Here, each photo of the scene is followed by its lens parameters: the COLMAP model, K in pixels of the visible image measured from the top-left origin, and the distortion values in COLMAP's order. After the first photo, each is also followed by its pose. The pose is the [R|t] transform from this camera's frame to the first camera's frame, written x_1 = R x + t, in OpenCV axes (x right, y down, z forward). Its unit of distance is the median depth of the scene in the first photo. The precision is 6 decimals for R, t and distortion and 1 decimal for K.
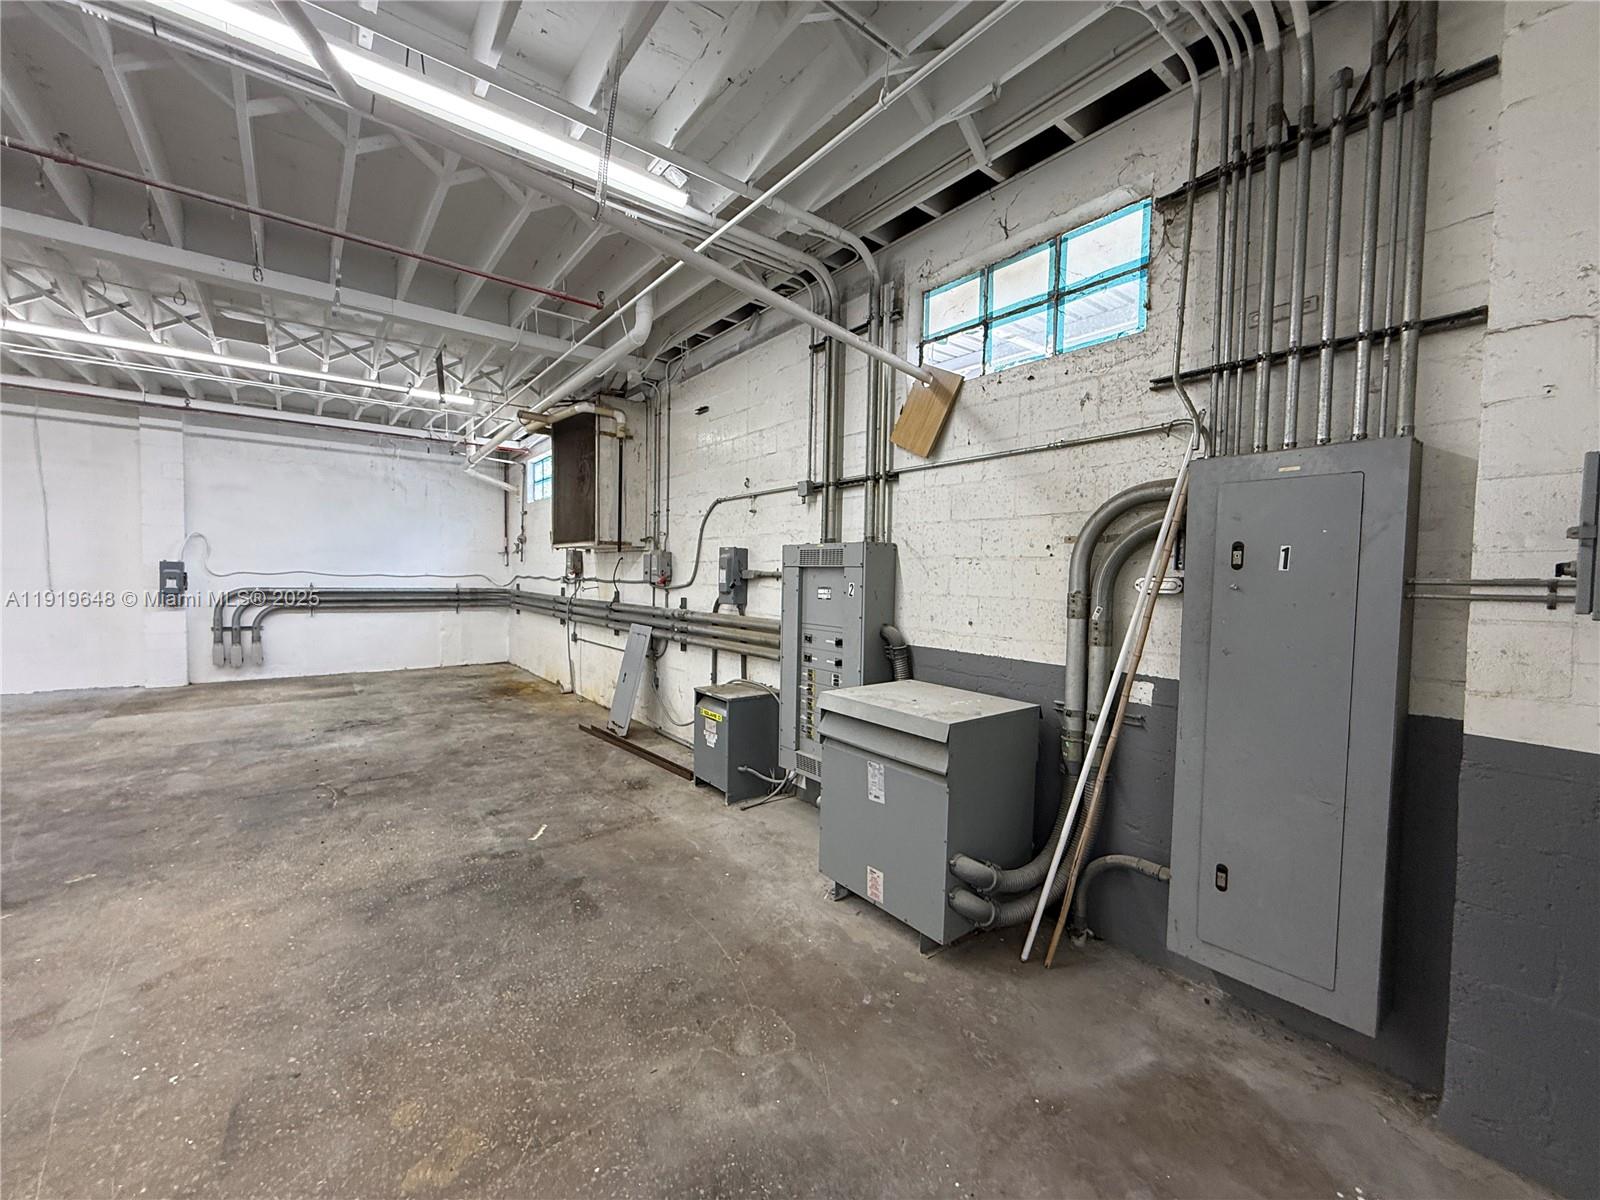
lens RADIAL K [[636.7, 0, 797.1], [0, 636.7, 603.5], [0, 0, 1]] dist [-0.001577, -0.000044]
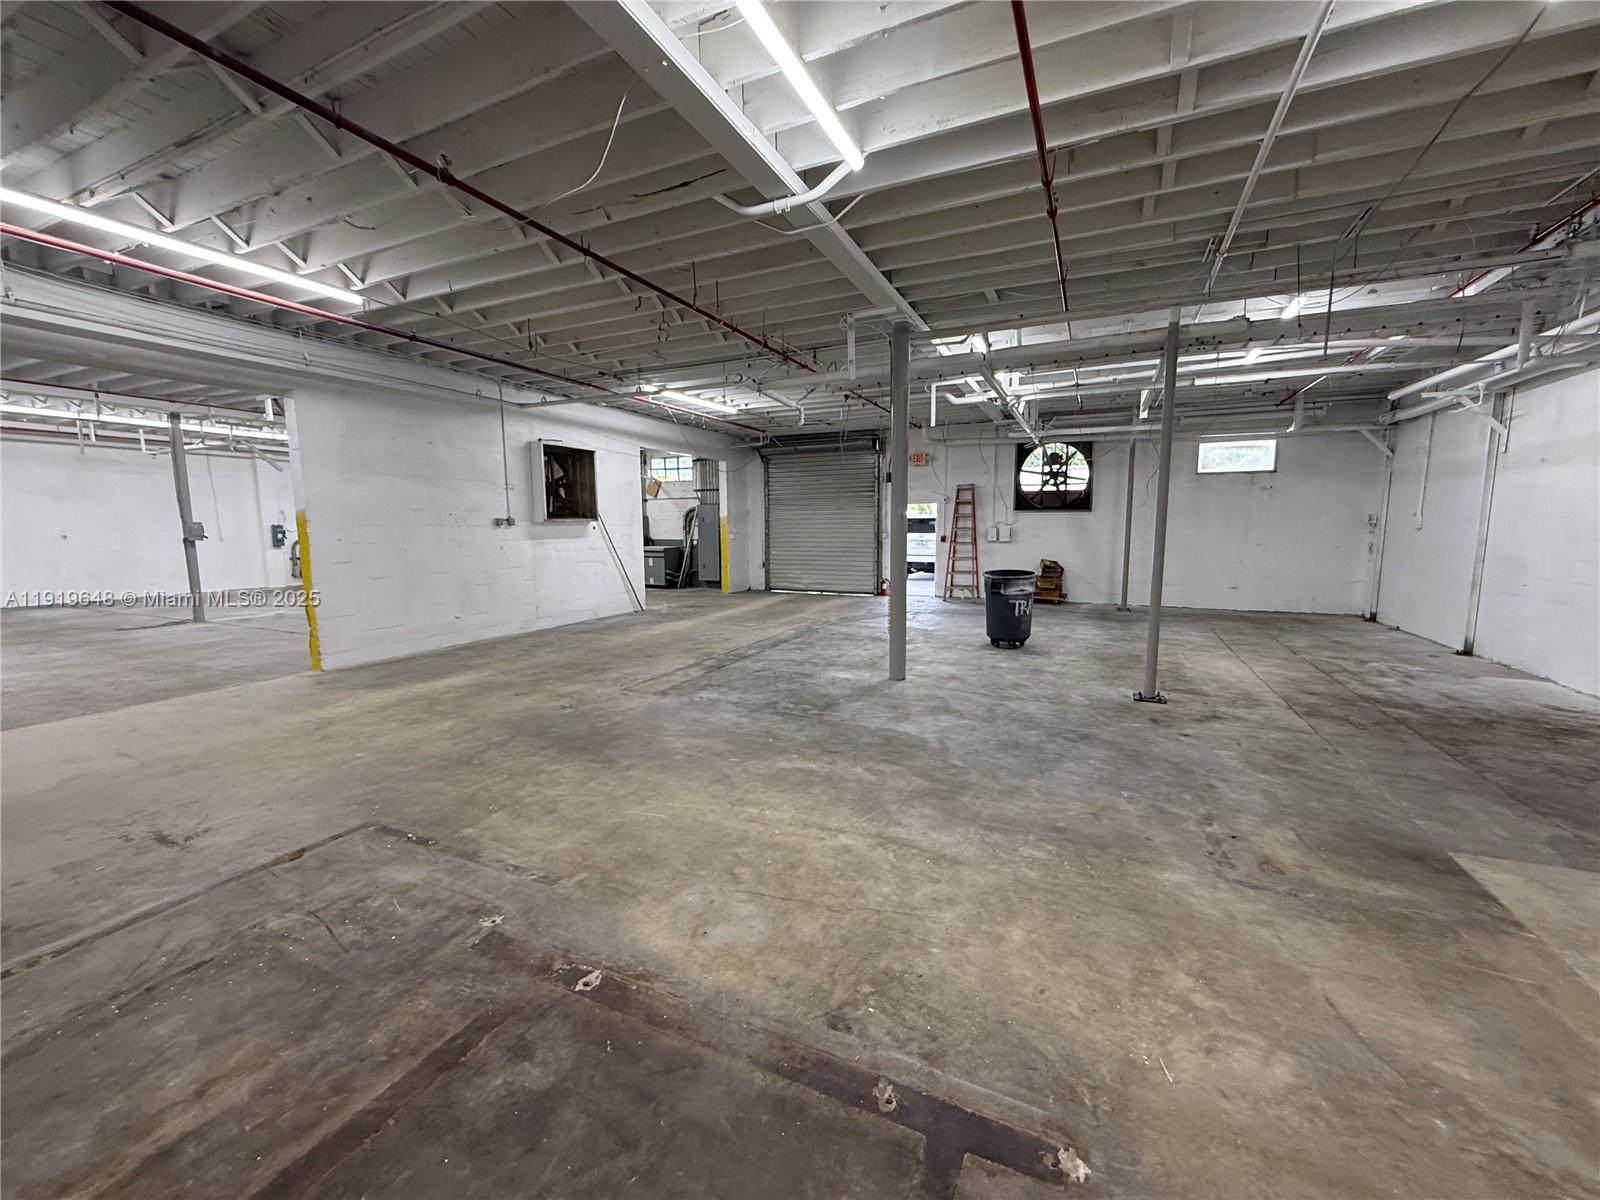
lens RADIAL K [[636.7, 0, 797.9], [0, 636.7, 600.8], [0, 0, 1]] dist [-0.001577, -0.000044]
pose [[0.890126, -0.083449, 0.448008, -1.171461], [0.043252, 0.994123, 0.099238, 0.120310], [-0.453657, -0.068957, 0.888505, -4.243814]]
